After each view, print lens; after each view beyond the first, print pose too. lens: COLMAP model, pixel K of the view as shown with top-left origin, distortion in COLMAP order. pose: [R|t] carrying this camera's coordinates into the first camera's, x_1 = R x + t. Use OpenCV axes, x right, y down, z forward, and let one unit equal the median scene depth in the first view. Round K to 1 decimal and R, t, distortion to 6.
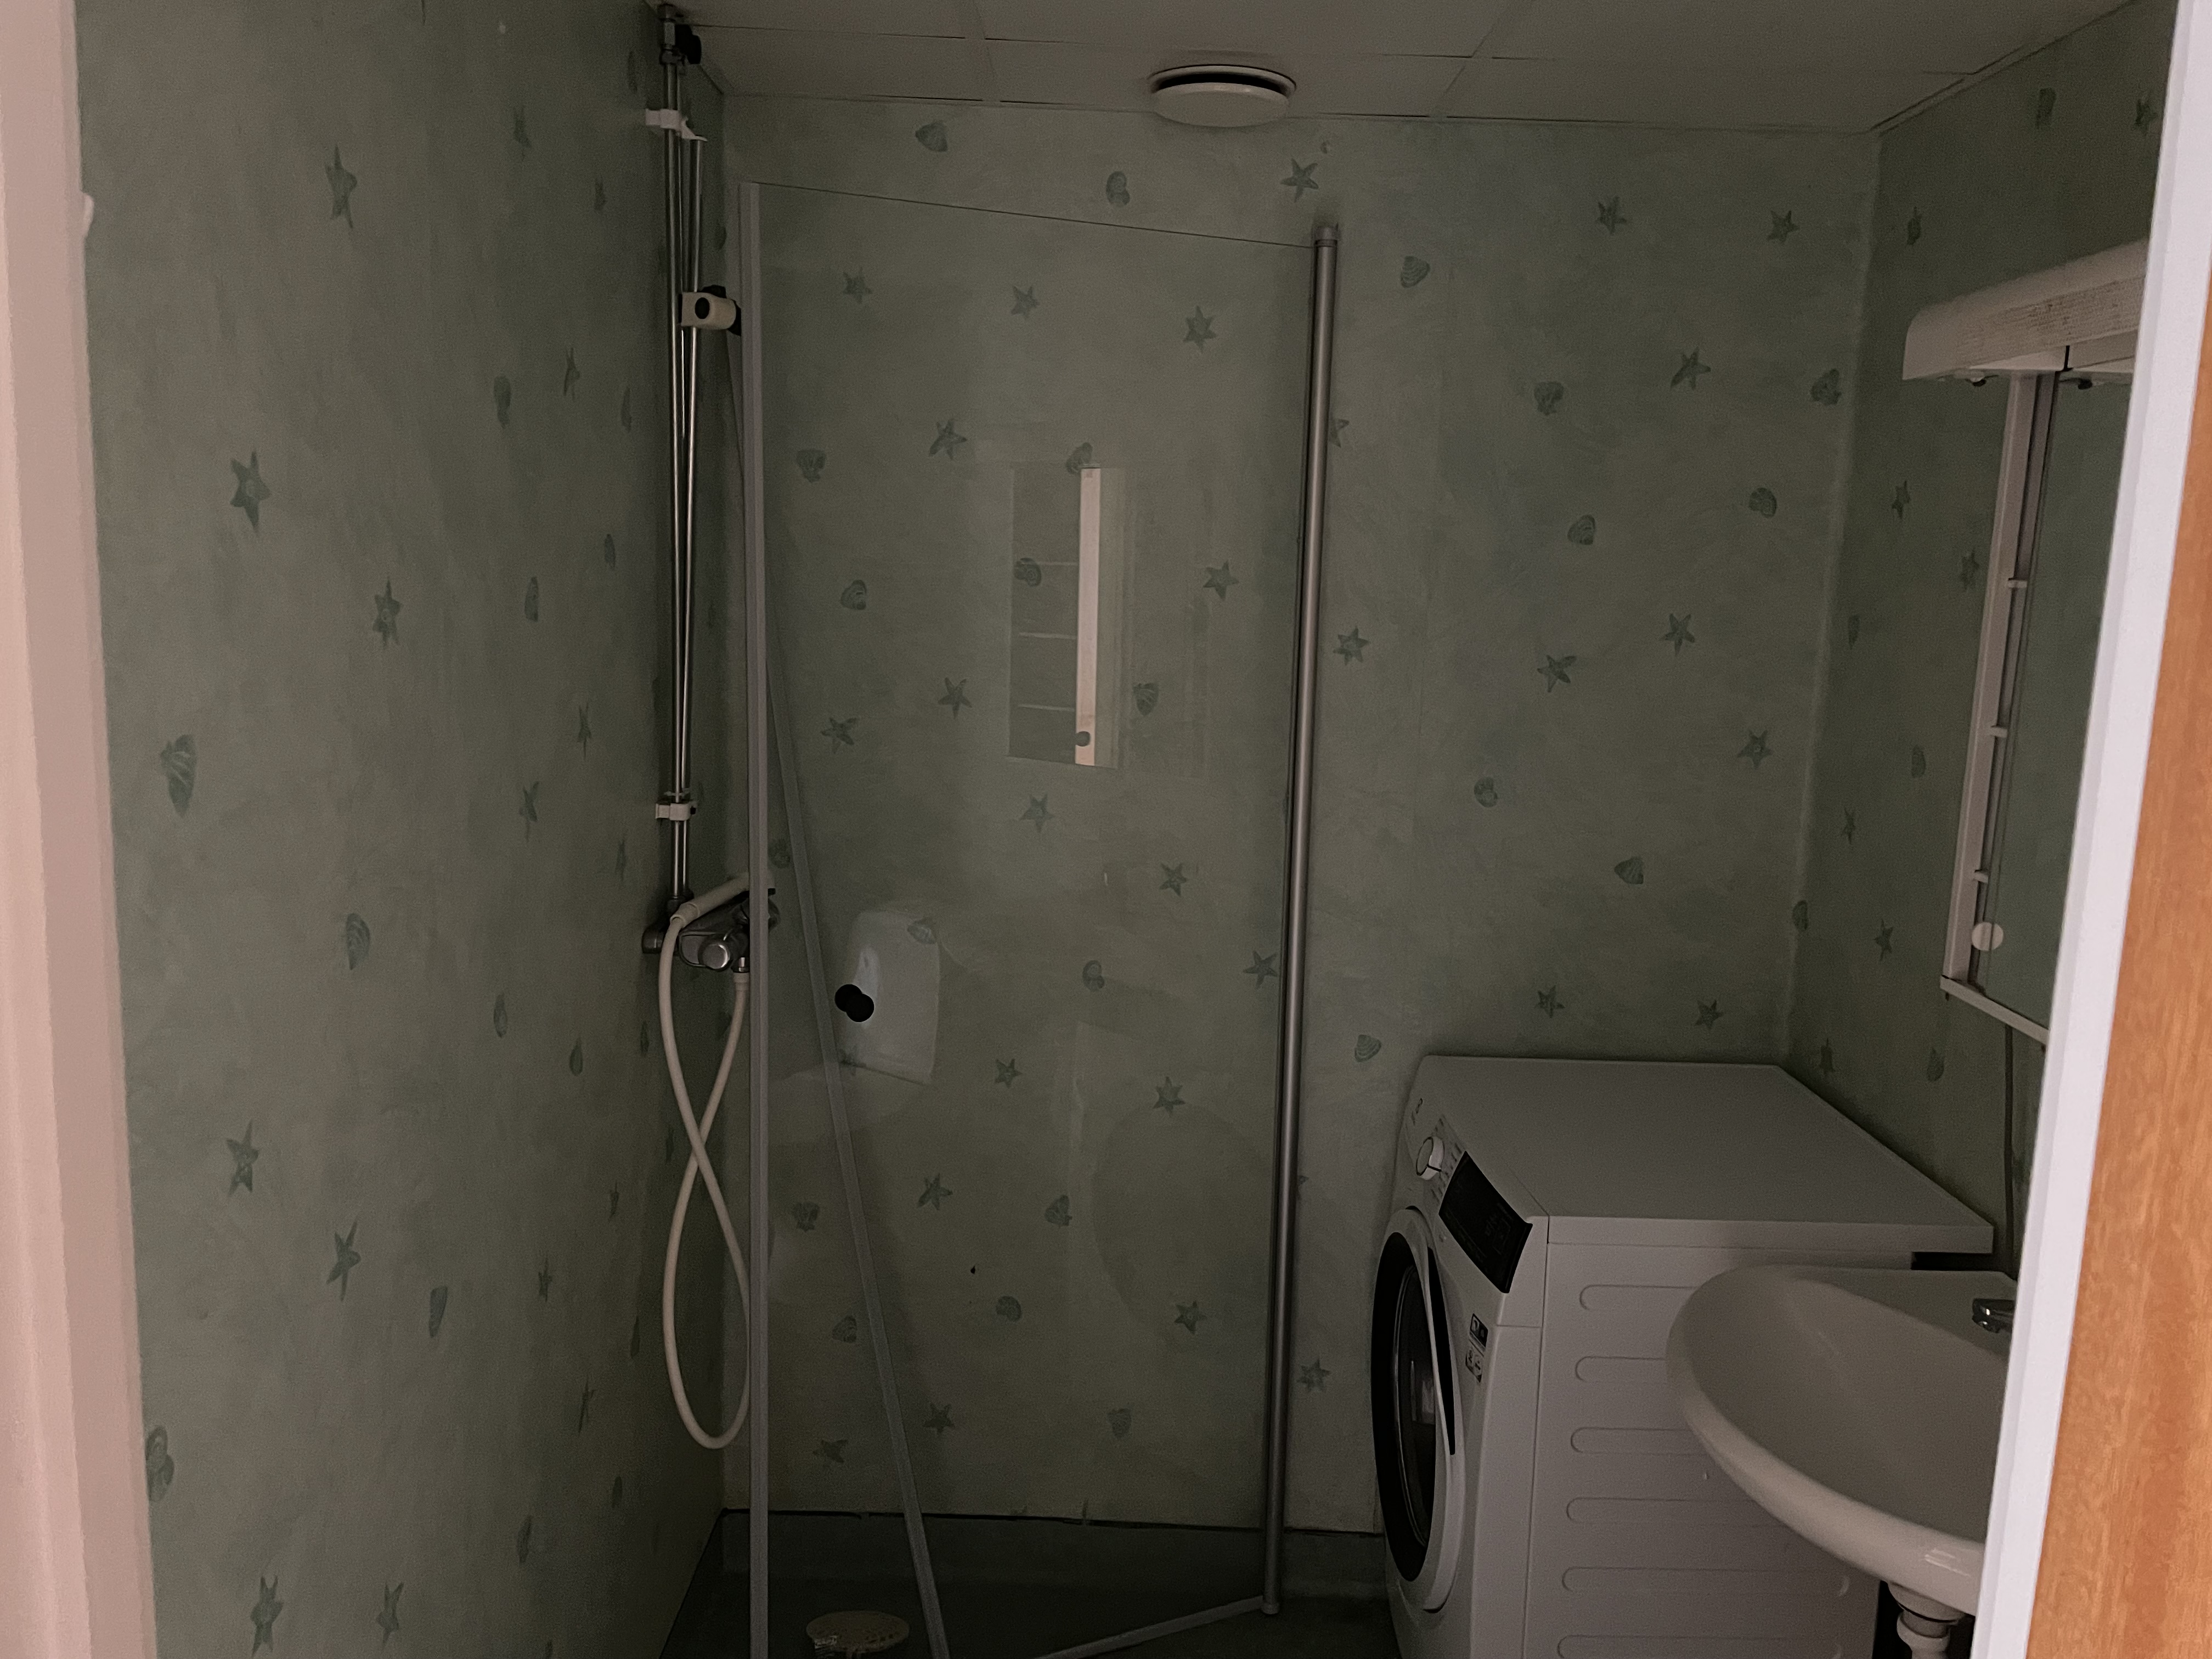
lens RADIAL K [[1703.6, 0, 1106.0], [0, 1703.6, 829.5], [0, 0, 1]] dist [0.082512, -0.140095]
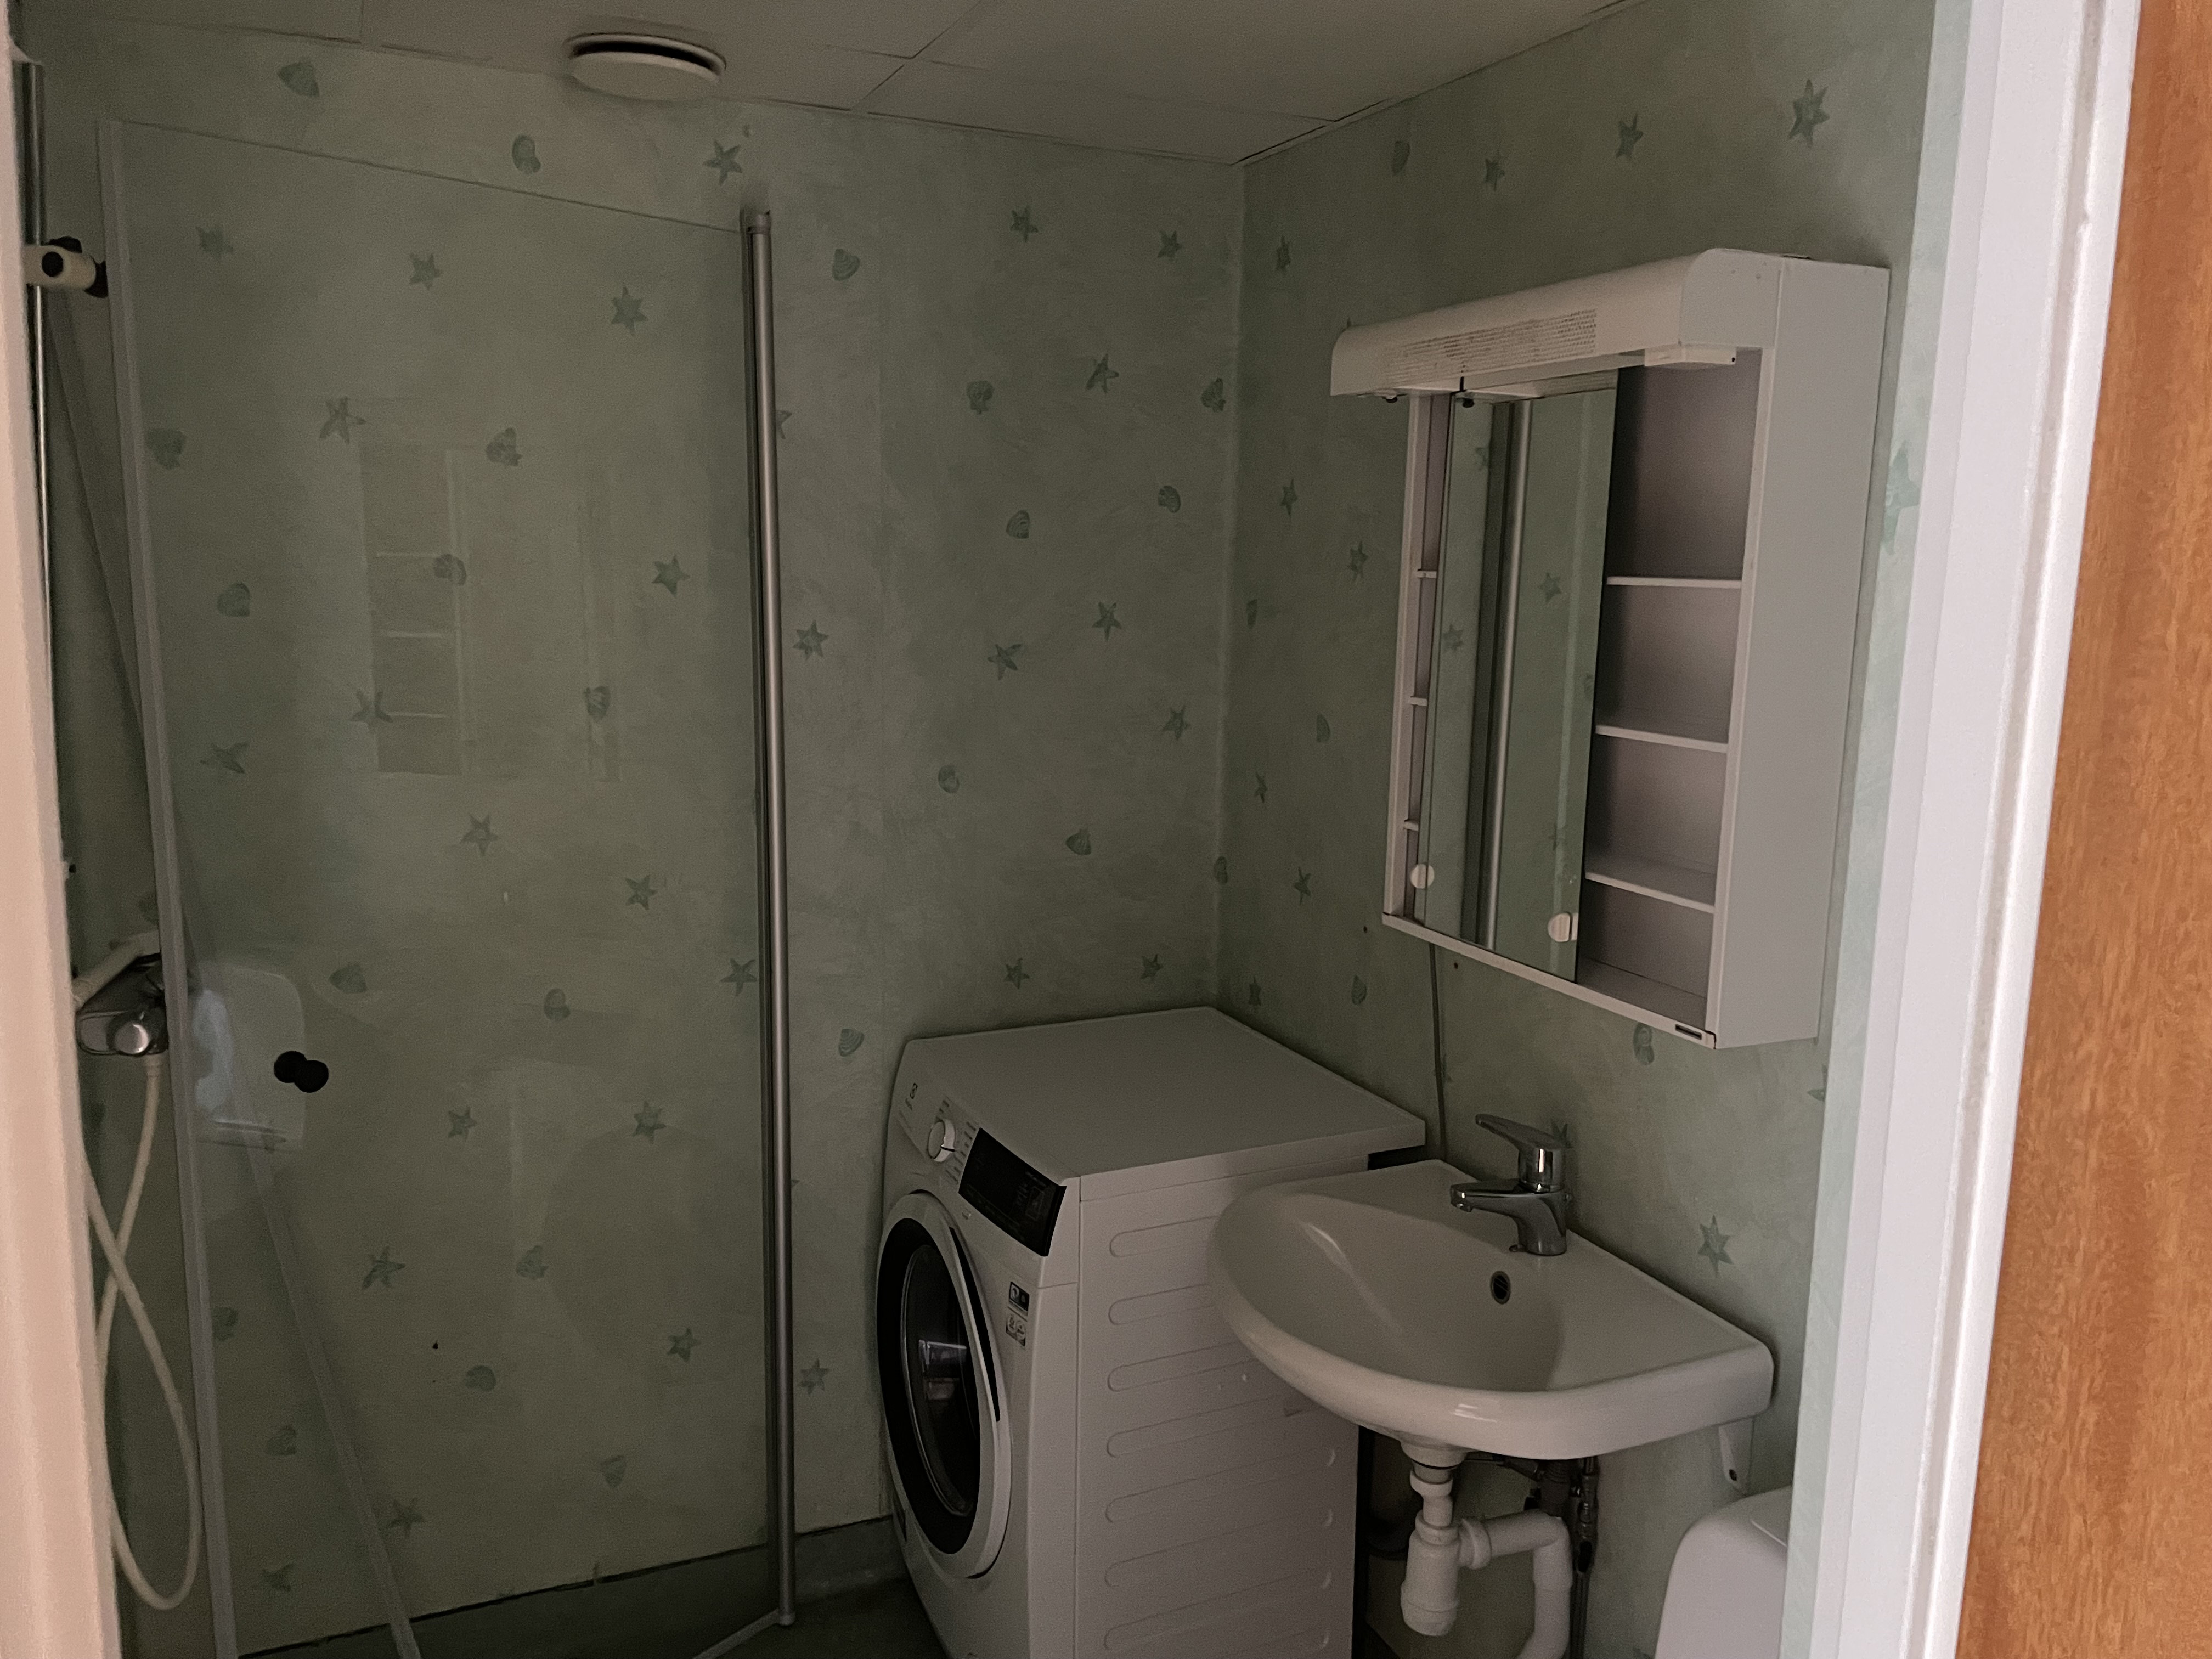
lens RADIAL K [[1703.6, 0, 1106.0], [0, 1703.6, 829.5], [0, 0, 1]] dist [0.082512, -0.140095]
pose [[0.902939, -0.081026, 0.422062, -0.132791], [0.074909, 0.996706, 0.031089, -0.016957], [-0.423191, 0.003545, 0.906034, 0.031057]]
